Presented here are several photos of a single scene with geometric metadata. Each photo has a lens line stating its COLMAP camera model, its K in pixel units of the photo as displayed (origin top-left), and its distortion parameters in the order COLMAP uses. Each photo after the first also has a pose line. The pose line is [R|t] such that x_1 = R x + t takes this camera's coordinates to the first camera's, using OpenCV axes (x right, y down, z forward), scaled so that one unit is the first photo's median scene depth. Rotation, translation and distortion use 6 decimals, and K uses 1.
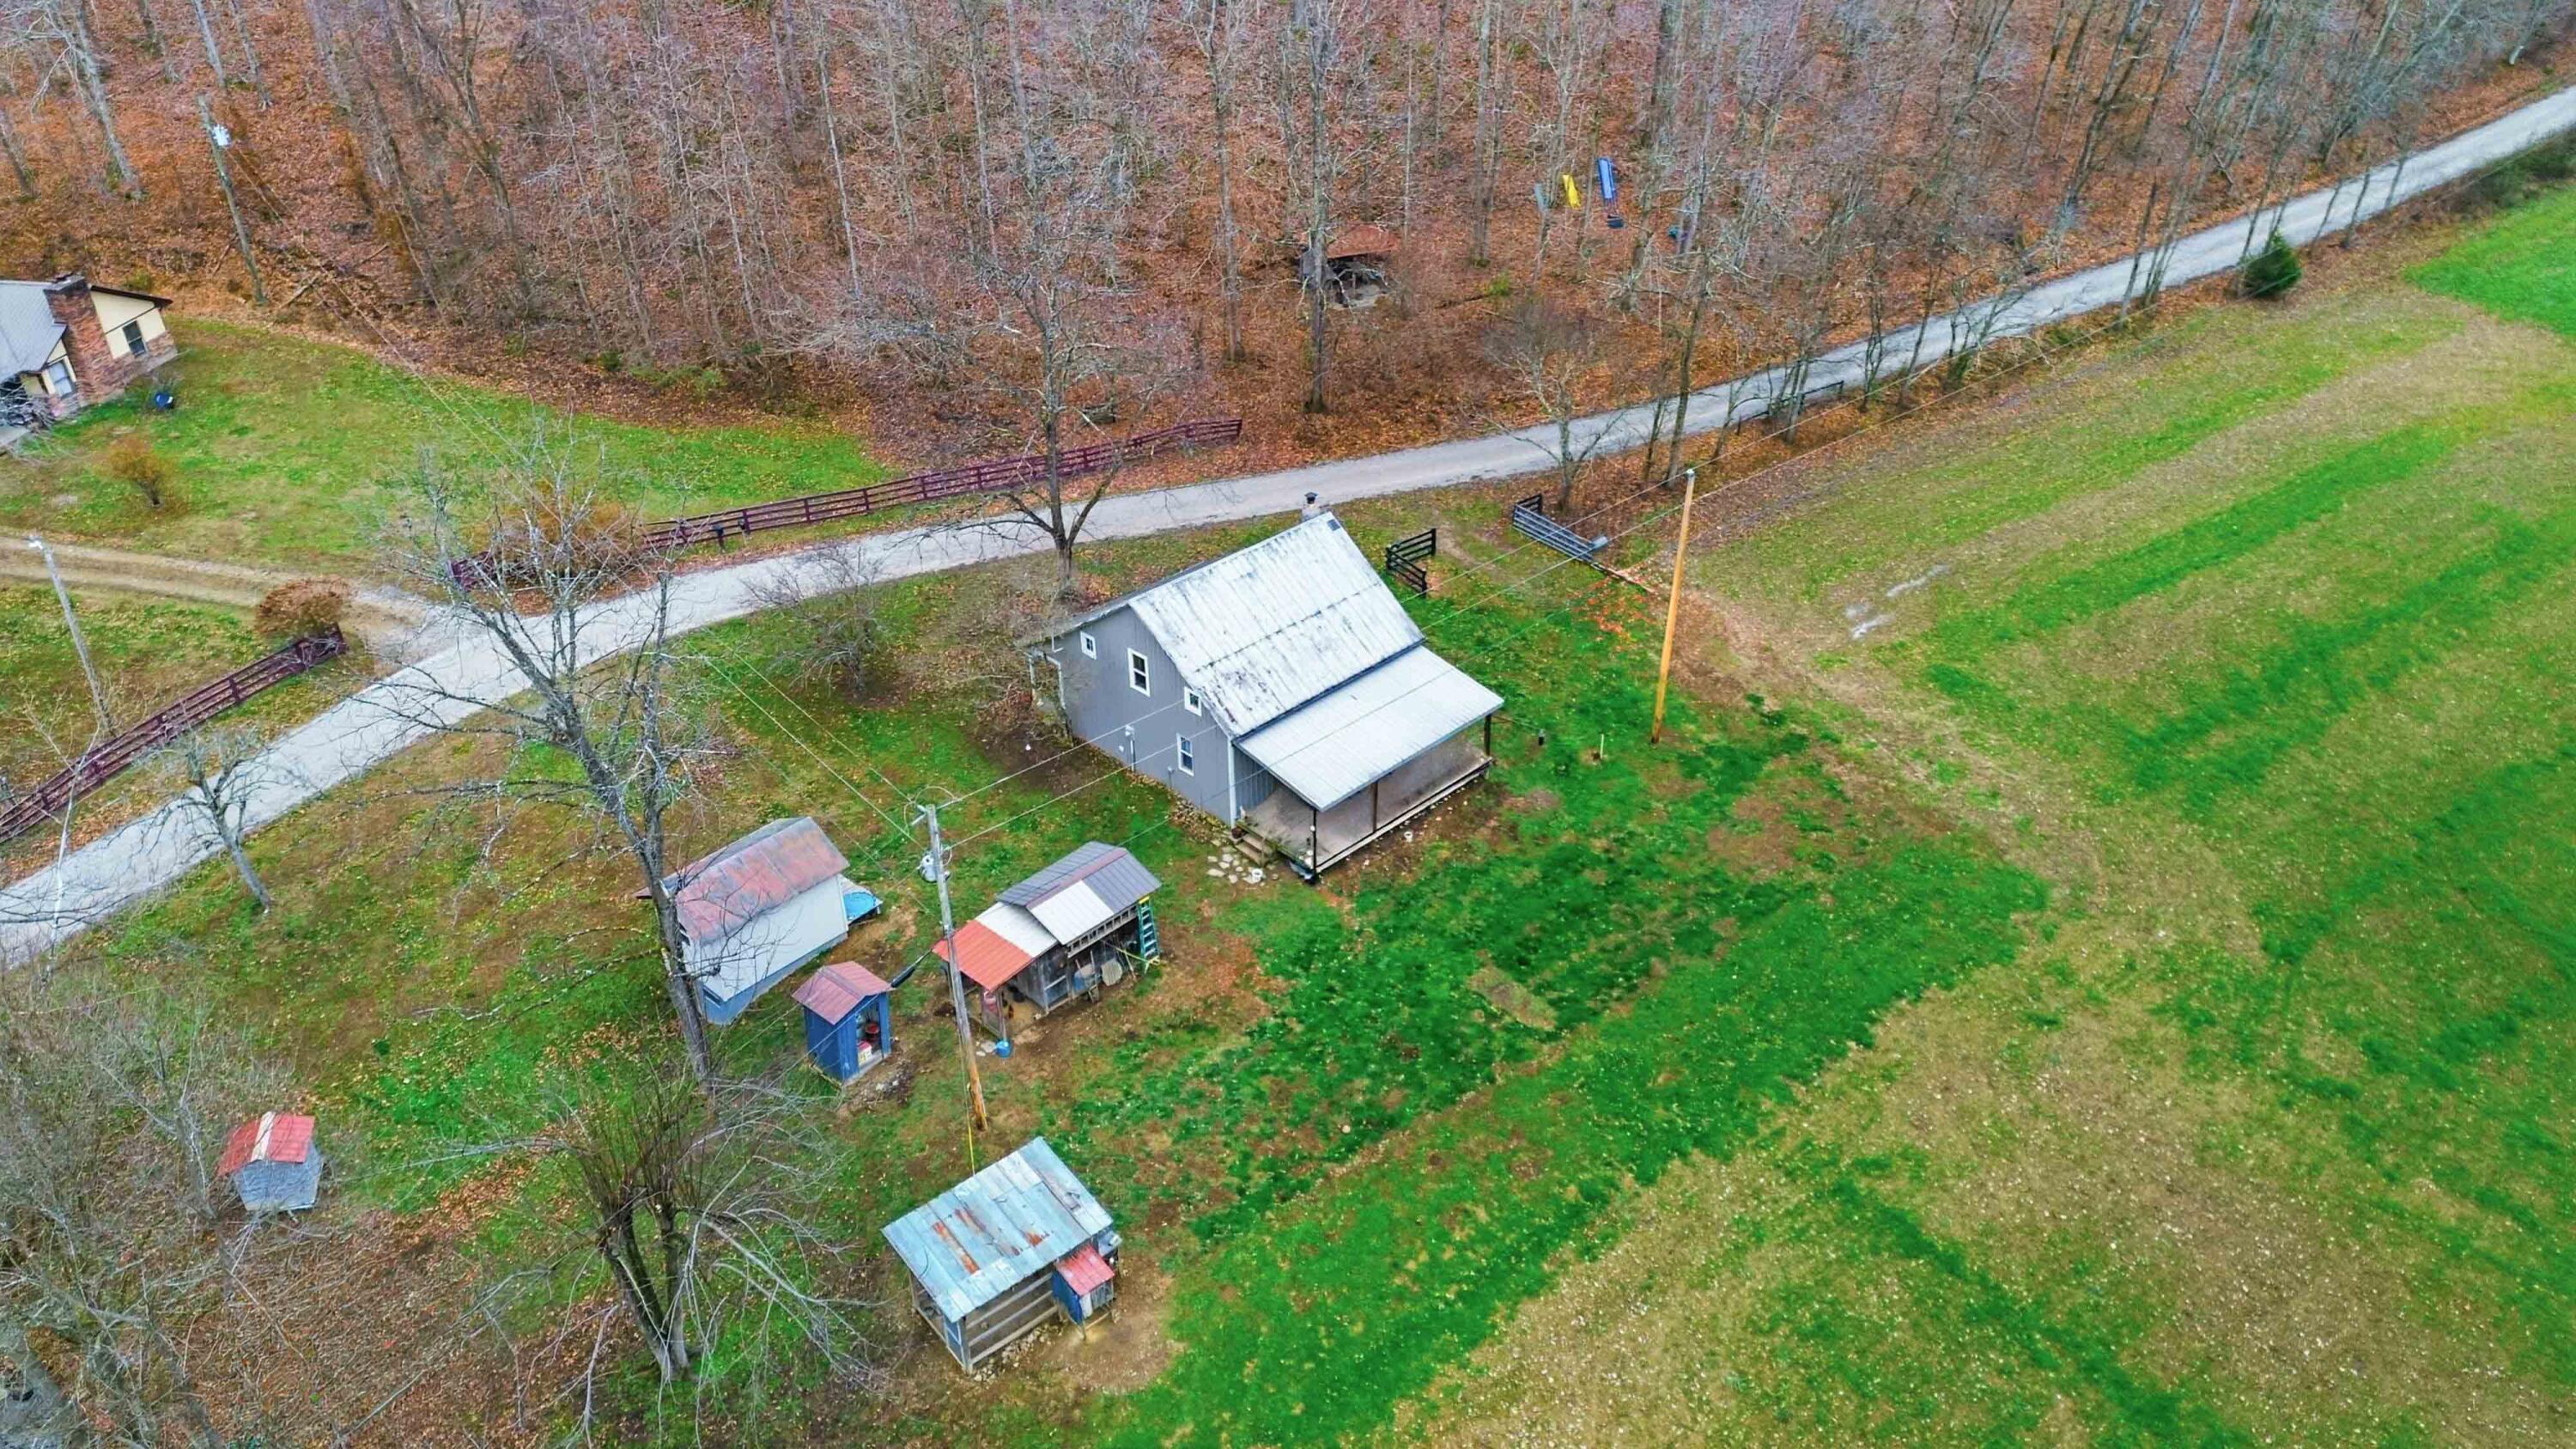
lens RADIAL K [[1872.6, 0, 1282.6], [0, 1872.6, 647.0], [0, 0, 1]] dist [0.064572, -0.059296]
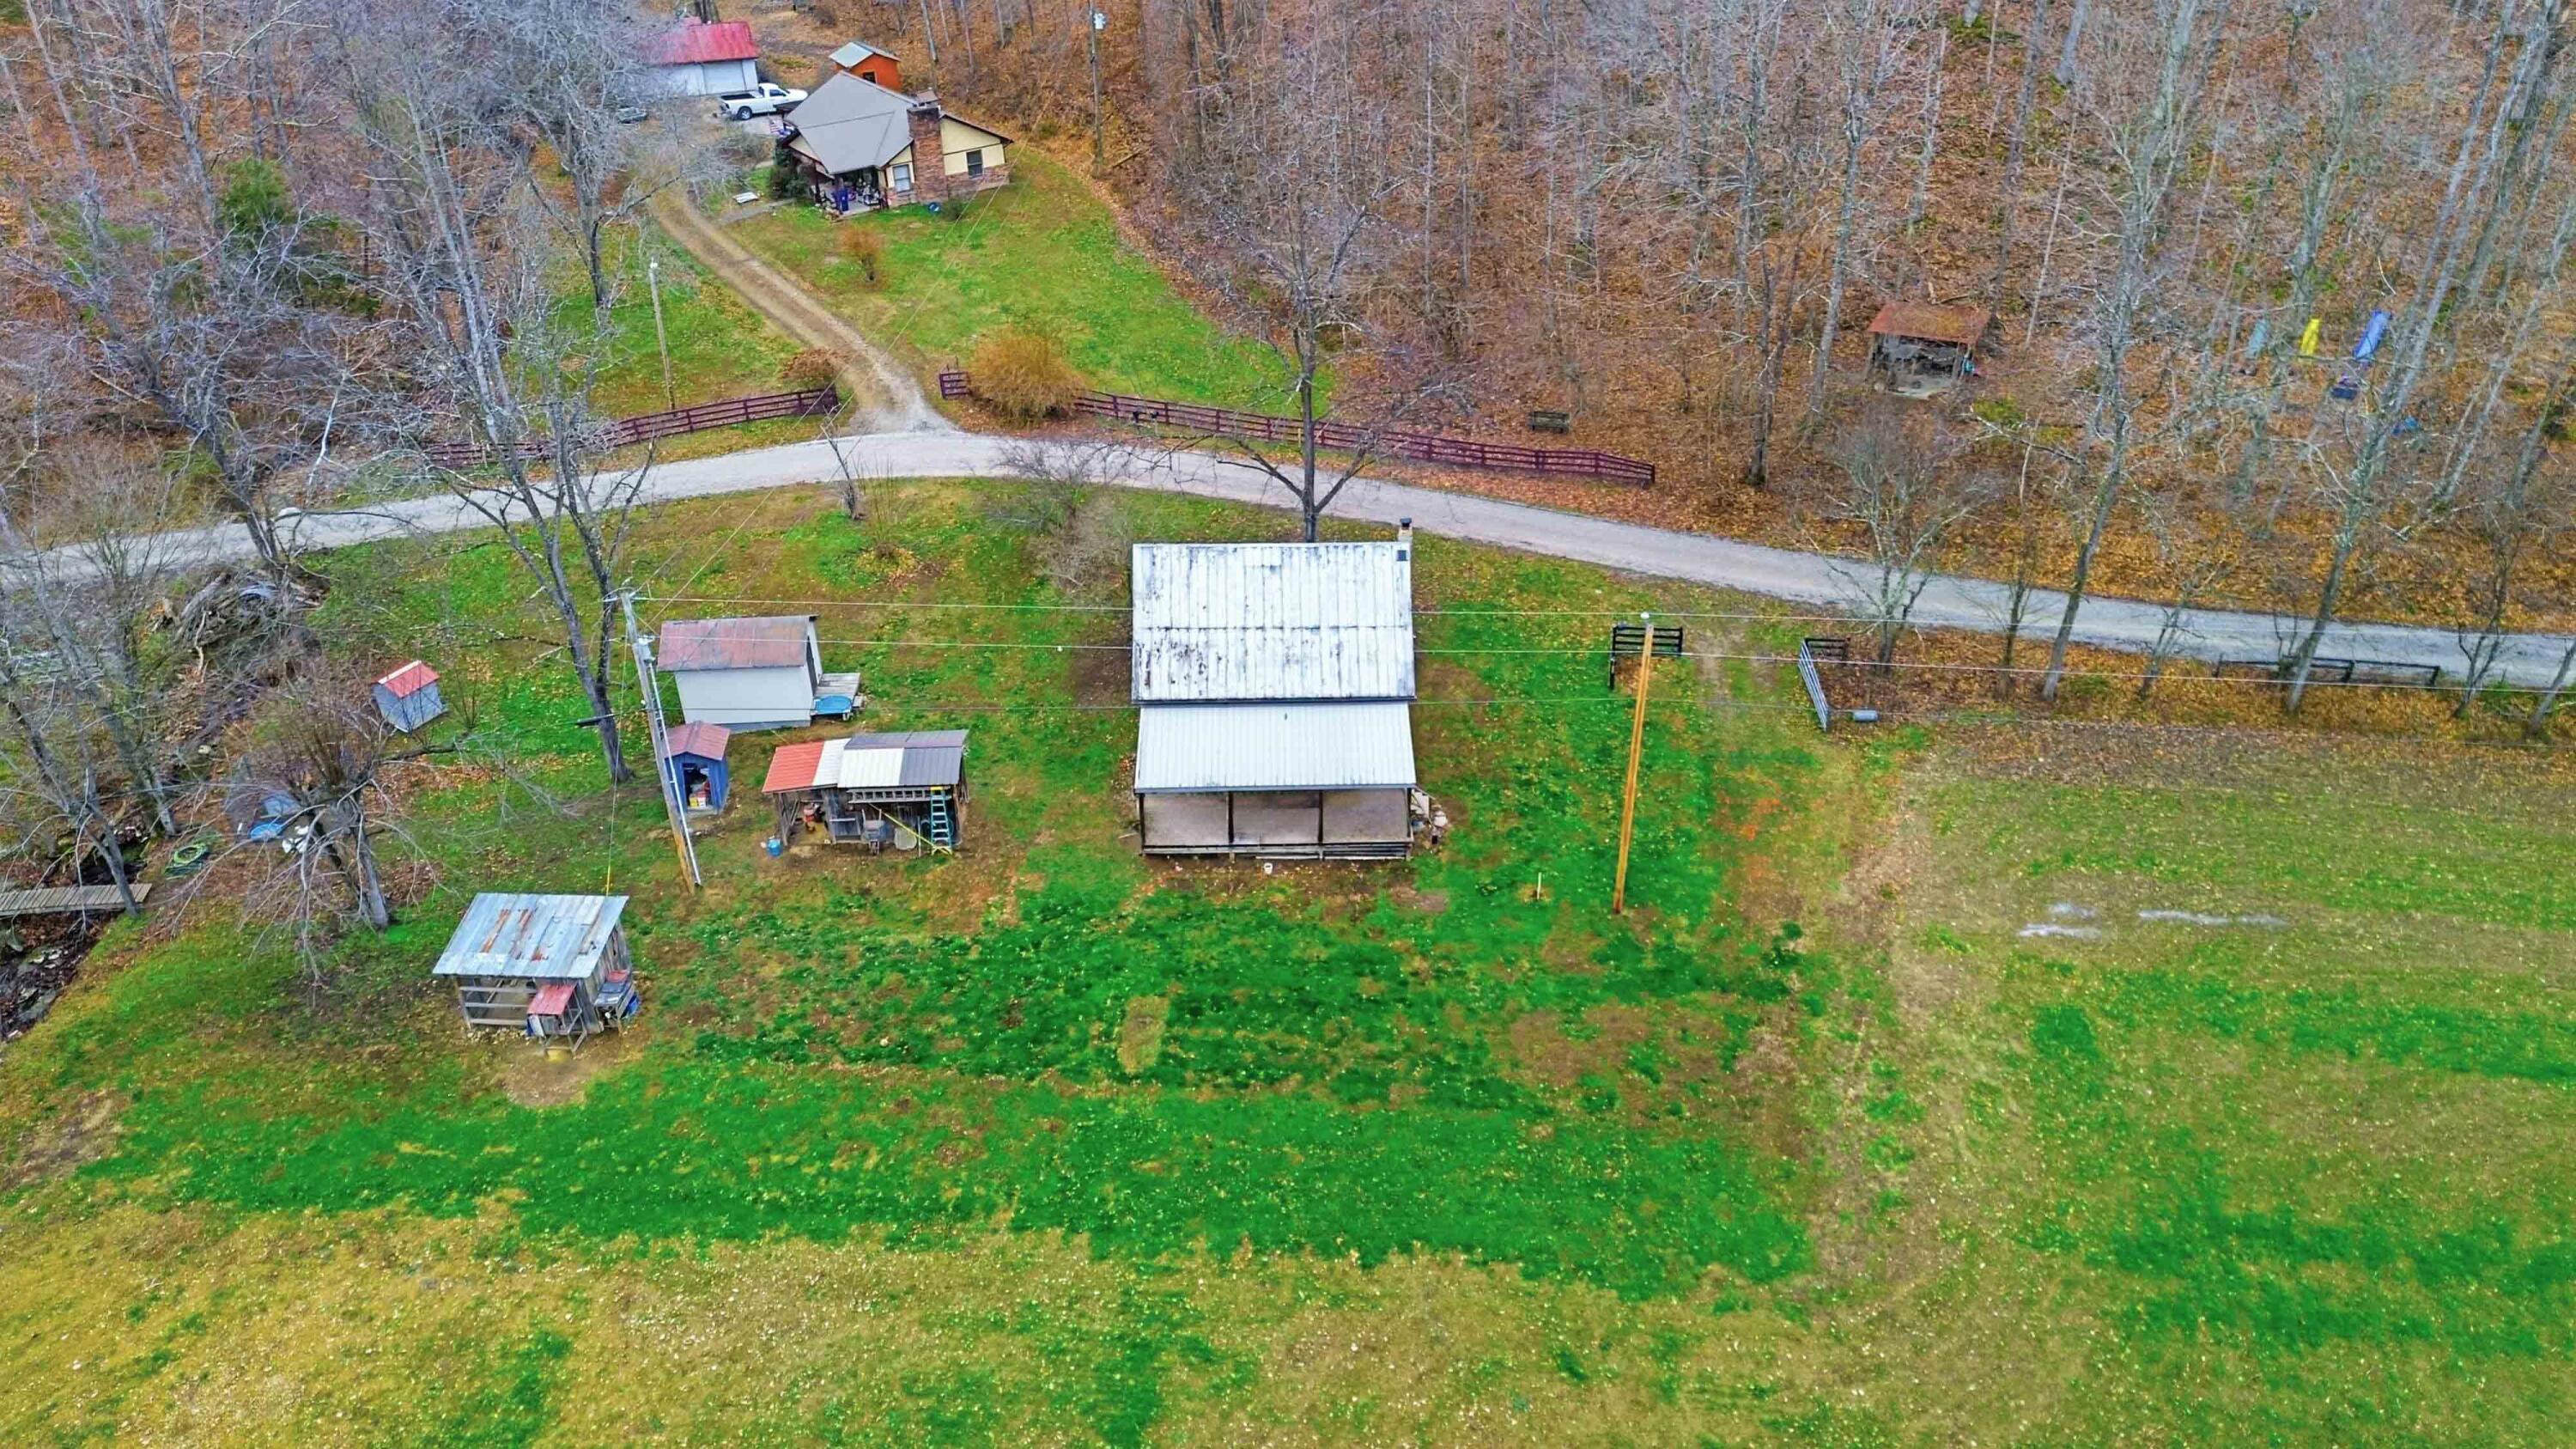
lens RADIAL K [[1872.6, 0, 1282.6], [0, 1872.6, 647.0], [0, 0, 1]] dist [0.064572, -0.059296]
pose [[0.716909, 0.348404, -0.603867, 0.628485], [-0.344421, 0.930087, 0.127723, -0.133791], [0.606148, 0.116419, 0.786785, 0.234085]]
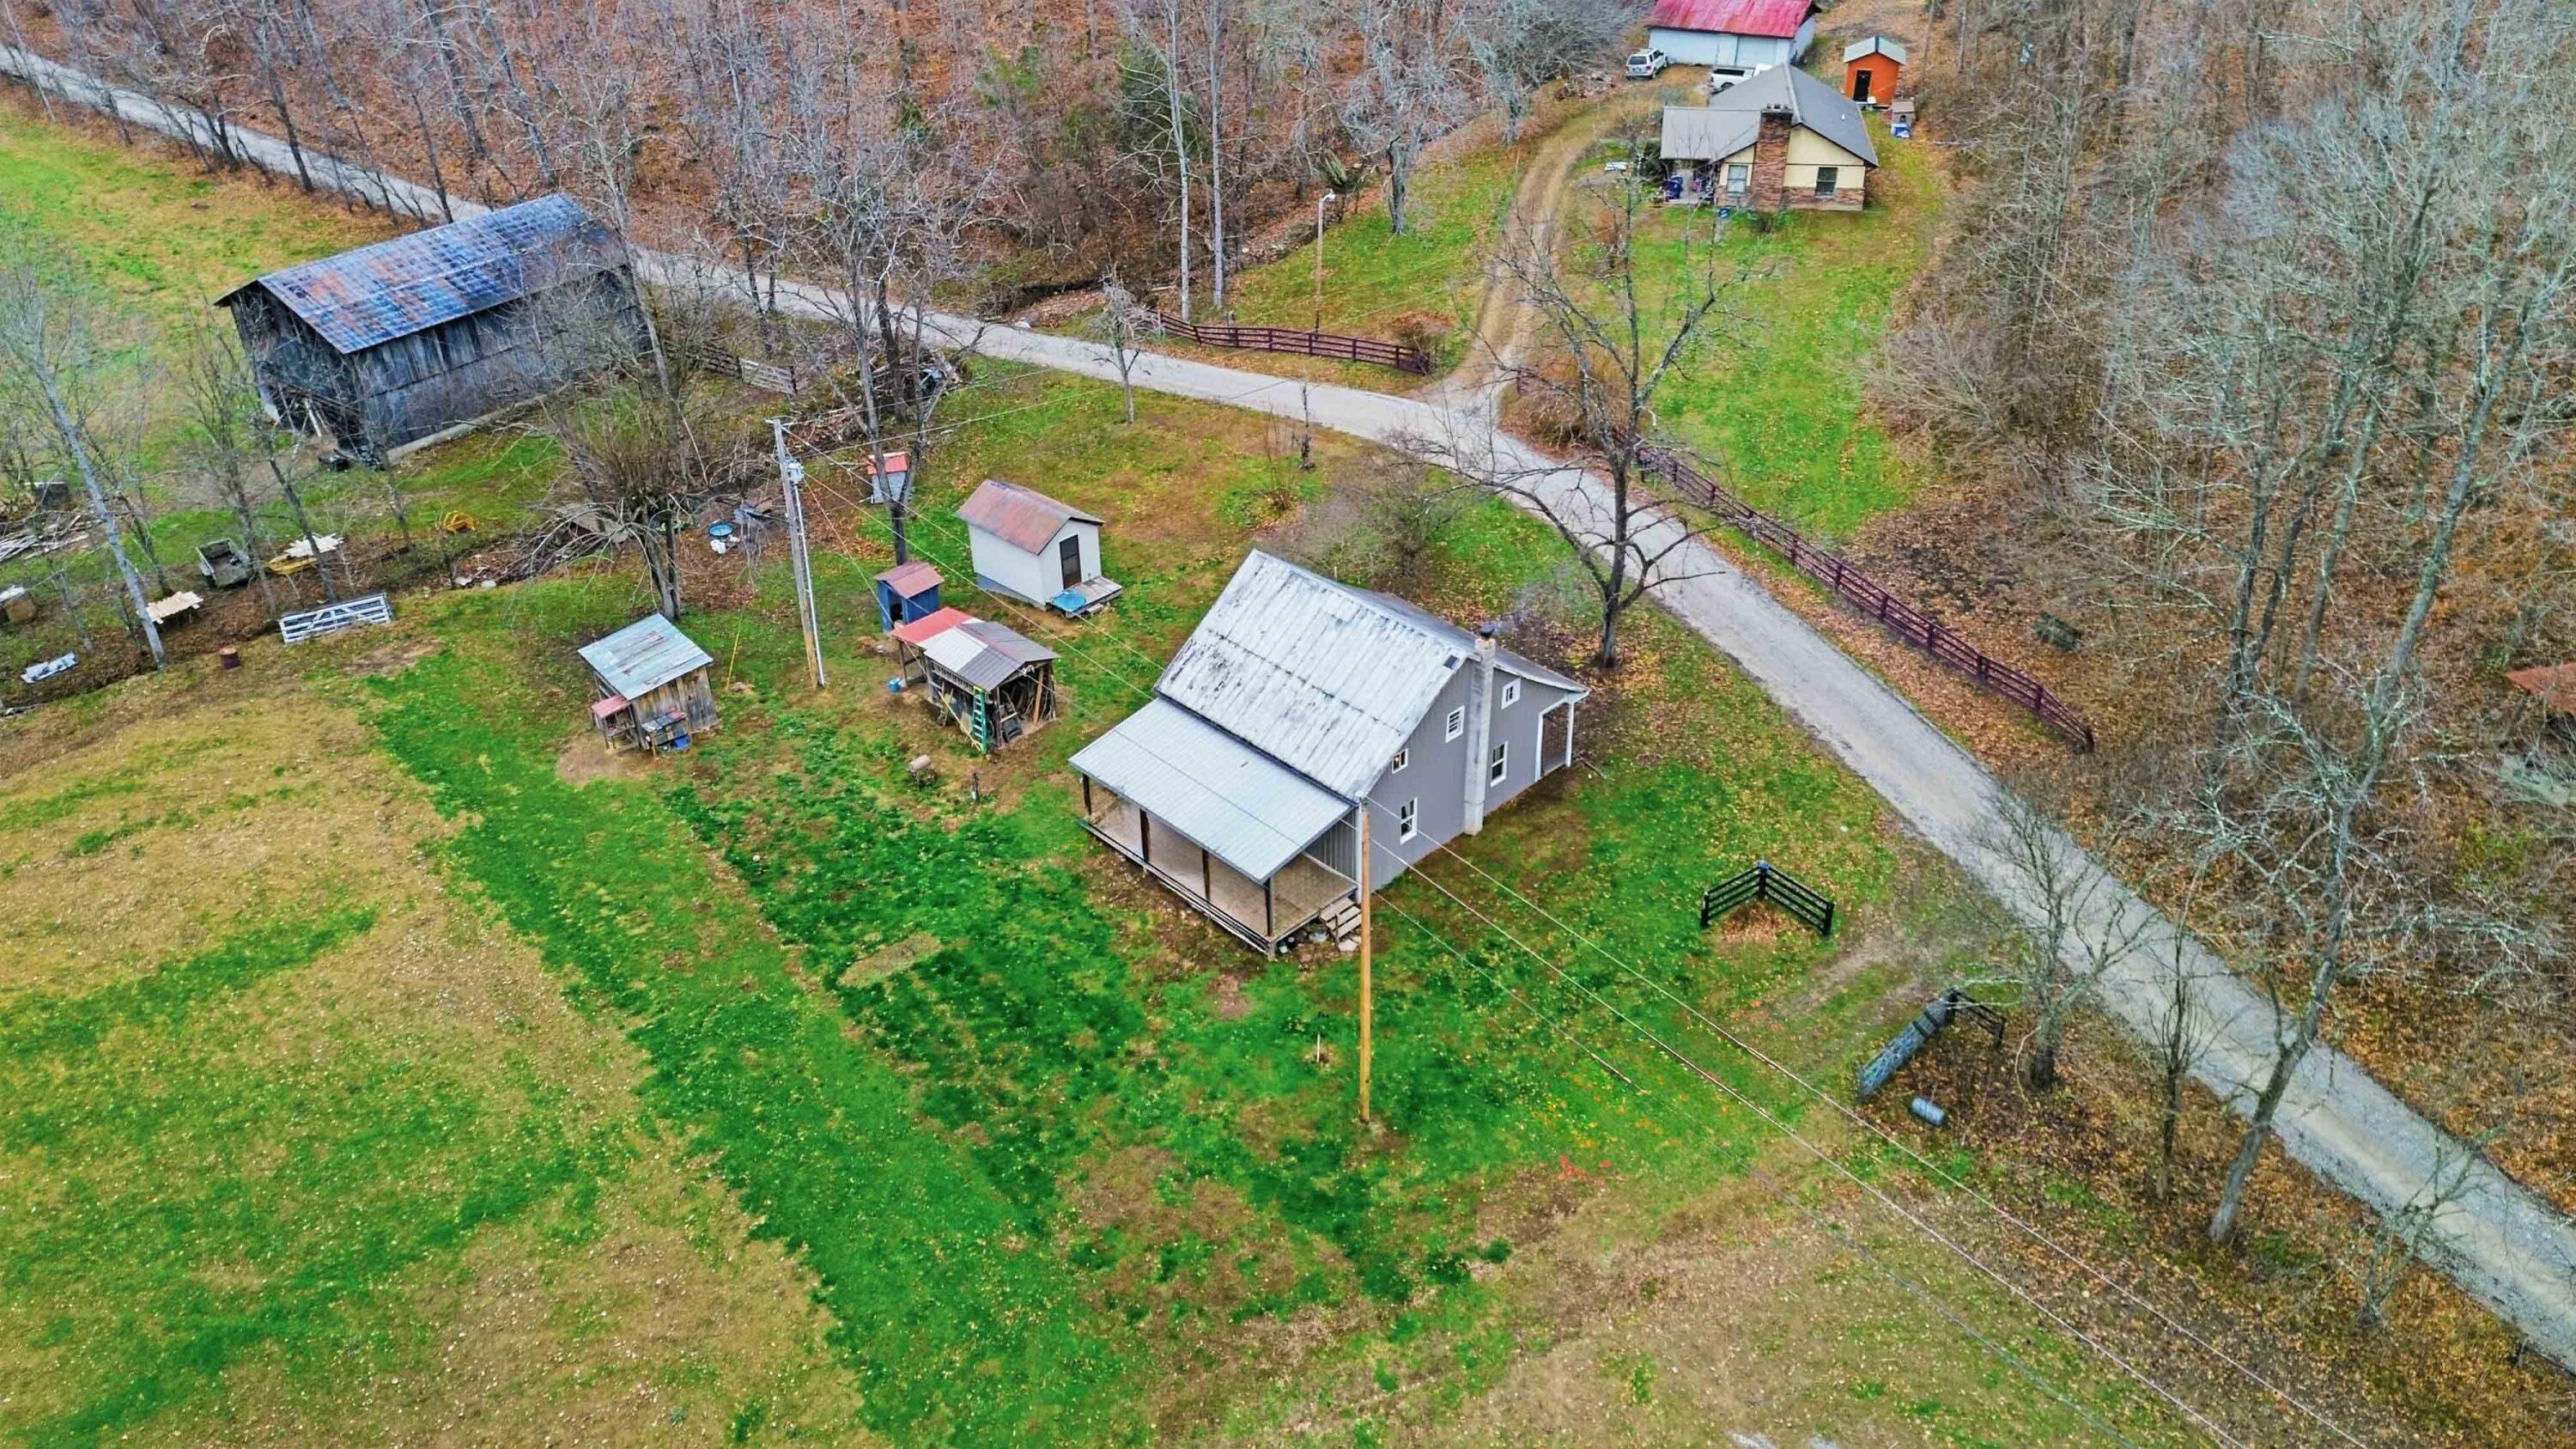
lens RADIAL K [[1872.6, 0, 1282.6], [0, 1872.6, 647.0], [0, 0, 1]] dist [0.064572, -0.059296]
pose [[-0.009565, 0.514359, -0.857522, 0.819256], [-0.491809, 0.744250, 0.451902, -0.453189], [0.870650, 0.426059, 0.245848, 0.784616]]
